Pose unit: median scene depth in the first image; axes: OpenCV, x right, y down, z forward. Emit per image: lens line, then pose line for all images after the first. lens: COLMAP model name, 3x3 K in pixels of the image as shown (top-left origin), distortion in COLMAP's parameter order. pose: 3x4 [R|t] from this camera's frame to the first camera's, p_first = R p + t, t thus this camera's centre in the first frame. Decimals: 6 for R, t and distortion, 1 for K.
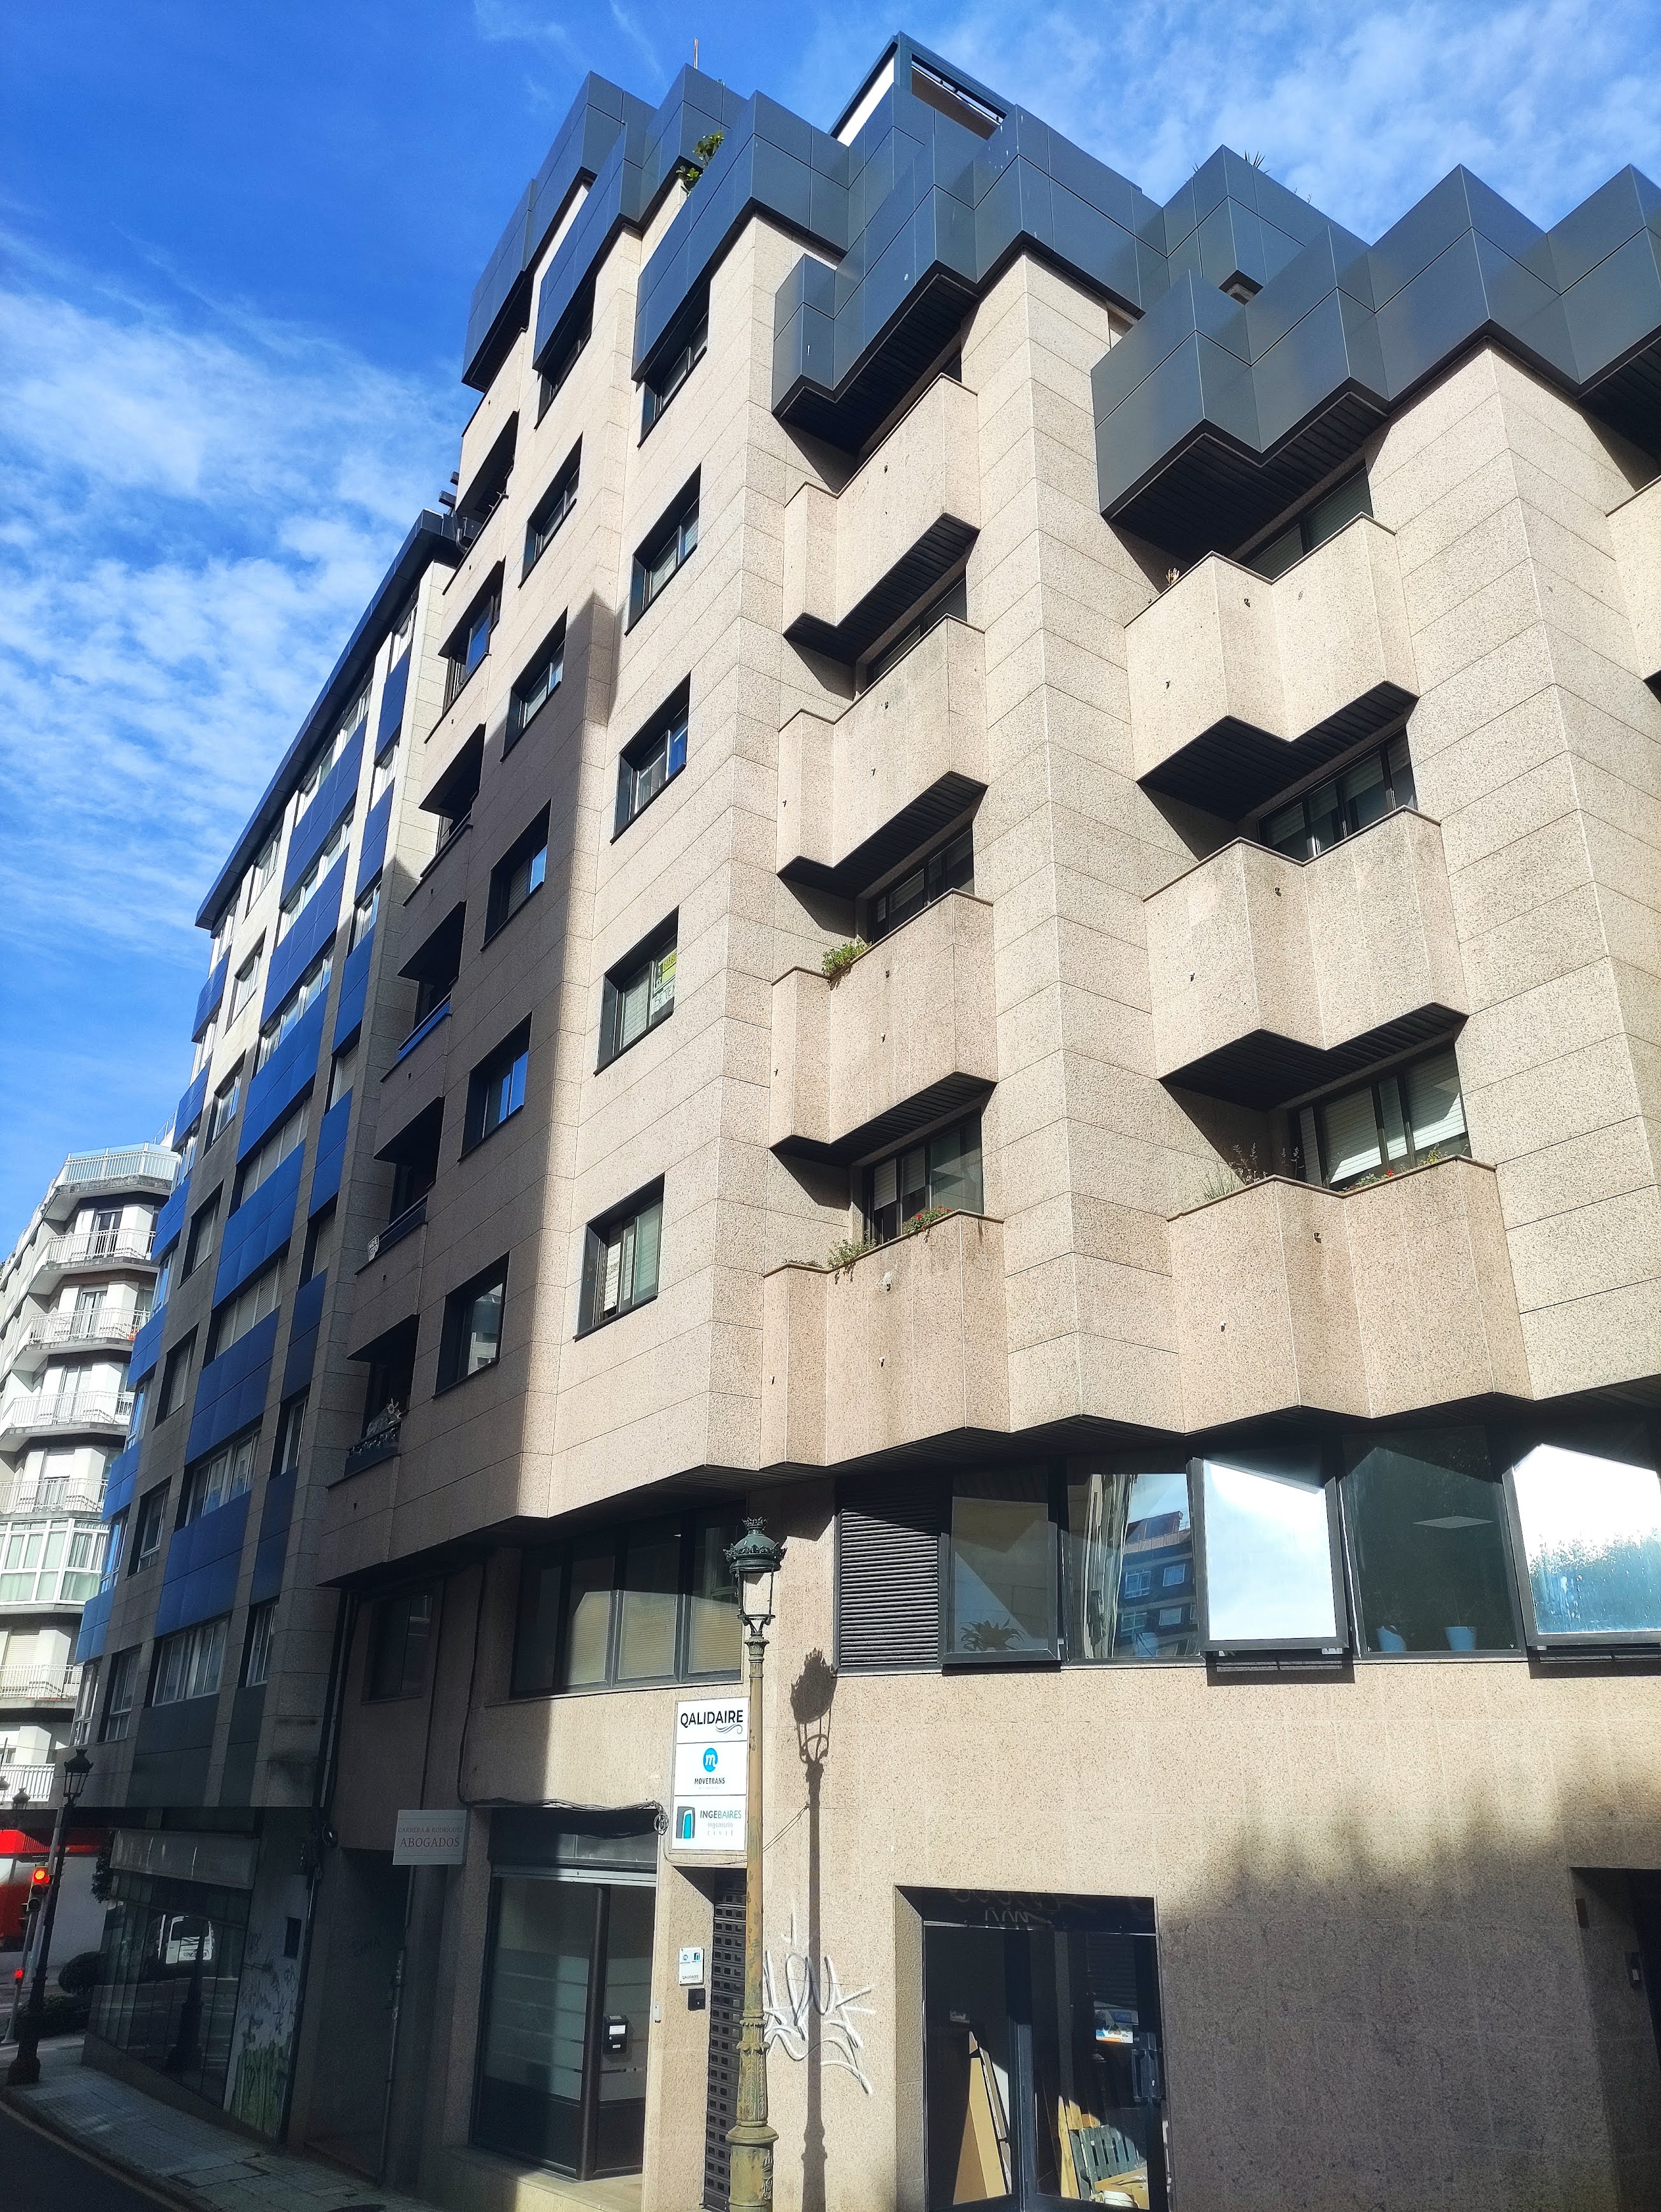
lens RADIAL K [[1626.9, 0, 835.7], [0, 1626.9, 1117.6], [0, 0, 1]] dist [-0.002649, 0.011479]
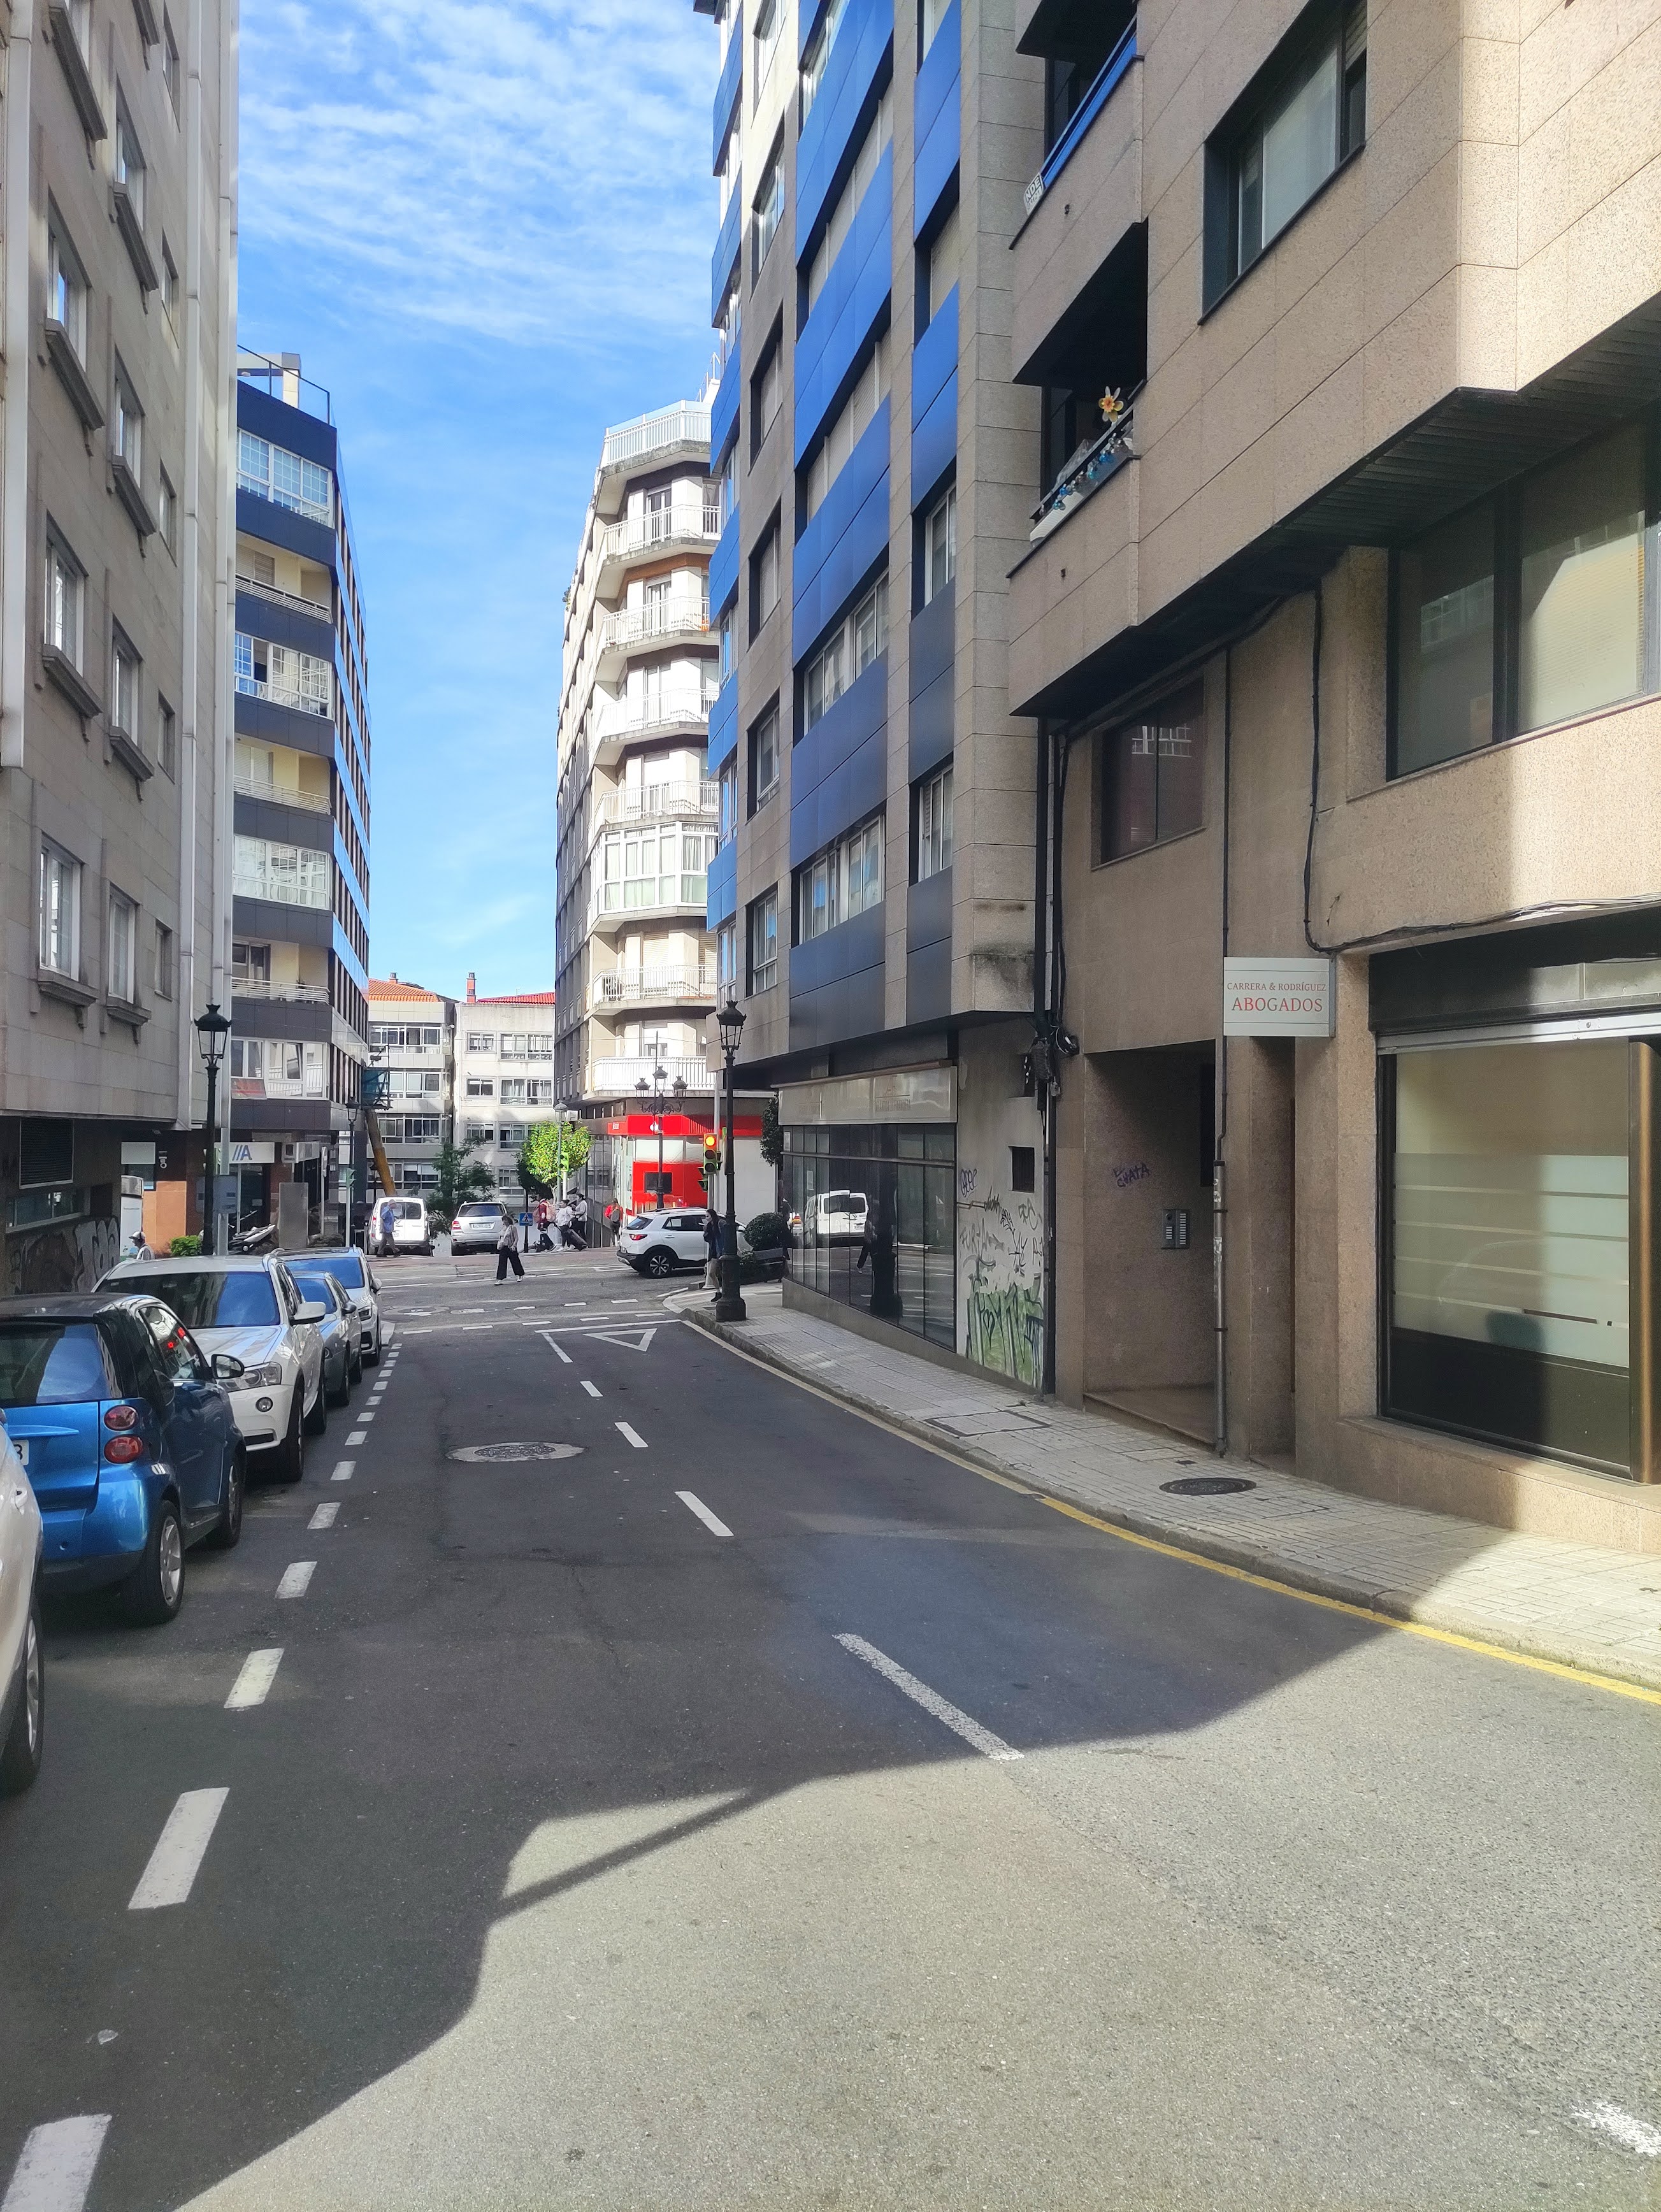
lens RADIAL K [[1626.9, 0, 831.5], [0, 1626.9, 1111.8], [0, 0, 1]] dist [-0.002649, 0.011479]
pose [[0.942855, -0.009127, -0.333077, -0.141879], [0.136430, 0.922565, 0.360917, 0.161820], [0.303991, -0.385734, 0.871090, 0.263966]]
